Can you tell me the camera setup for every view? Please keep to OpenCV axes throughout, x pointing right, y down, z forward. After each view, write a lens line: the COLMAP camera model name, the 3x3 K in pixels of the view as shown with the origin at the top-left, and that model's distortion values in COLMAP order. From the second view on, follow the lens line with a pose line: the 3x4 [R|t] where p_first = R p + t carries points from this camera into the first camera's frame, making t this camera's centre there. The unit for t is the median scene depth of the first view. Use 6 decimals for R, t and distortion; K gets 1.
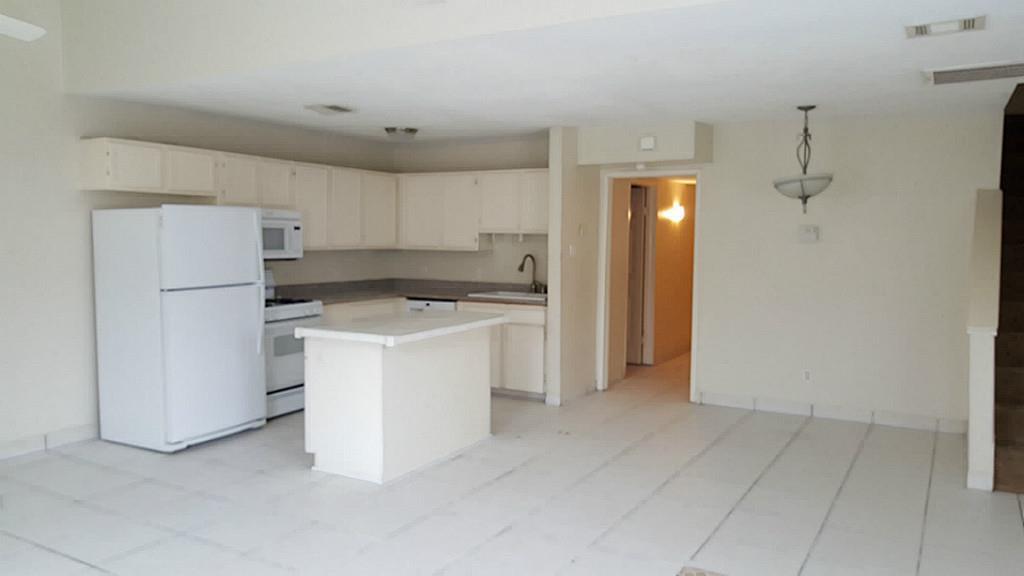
lens RADIAL K [[769.3, 0, 499.8], [0, 769.3, 294.1], [0, 0, 1]] dist [0.102847, -0.179011]
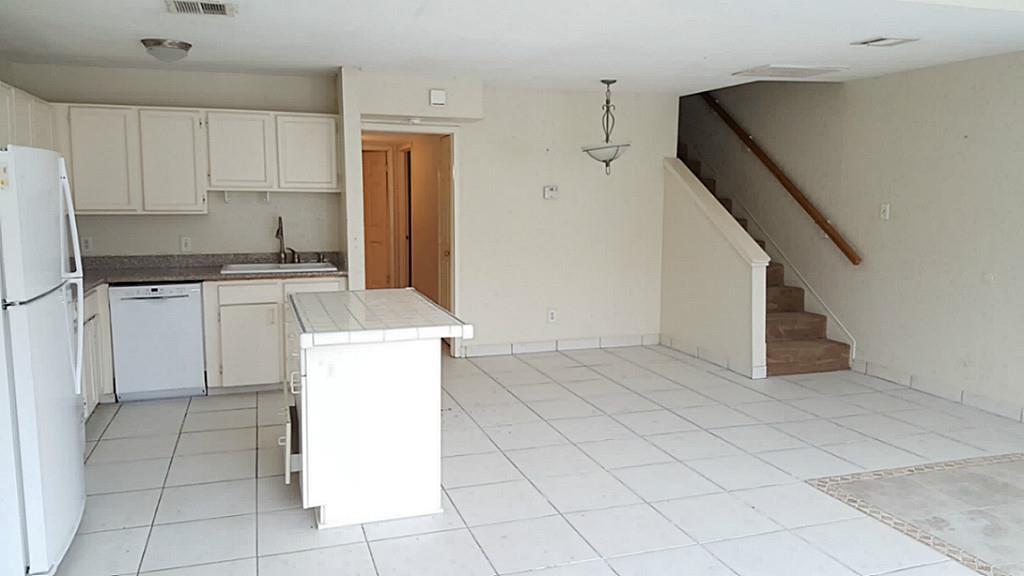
lens RADIAL K [[763.2, 0, 512.0], [0, 763.2, 288.0], [0, 0, 1]] dist [0.134905, -0.250719]
pose [[0.647250, -0.099568, 0.755747, -0.473889], [0.059292, 0.995005, 0.080310, -0.029926], [-0.759968, -0.007171, 0.649921, 0.300565]]
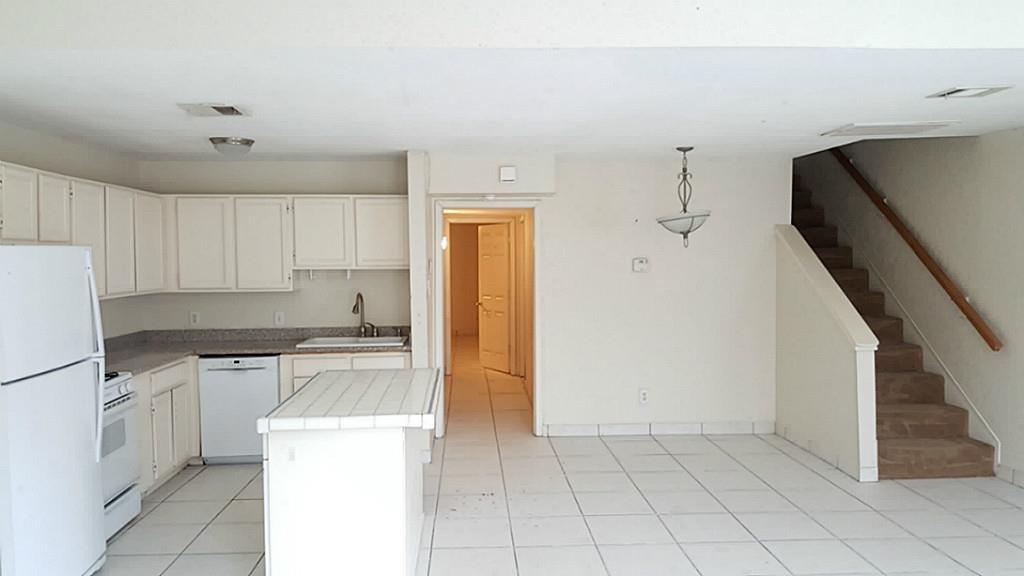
lens RADIAL K [[769.3, 0, 499.8], [0, 769.3, 294.1], [0, 0, 1]] dist [0.102847, -0.179011]
pose [[0.834010, -0.043300, 0.550047, -0.336101], [0.057714, 0.998293, -0.008923, -0.036654], [-0.548722, 0.039187, 0.835086, 0.208689]]
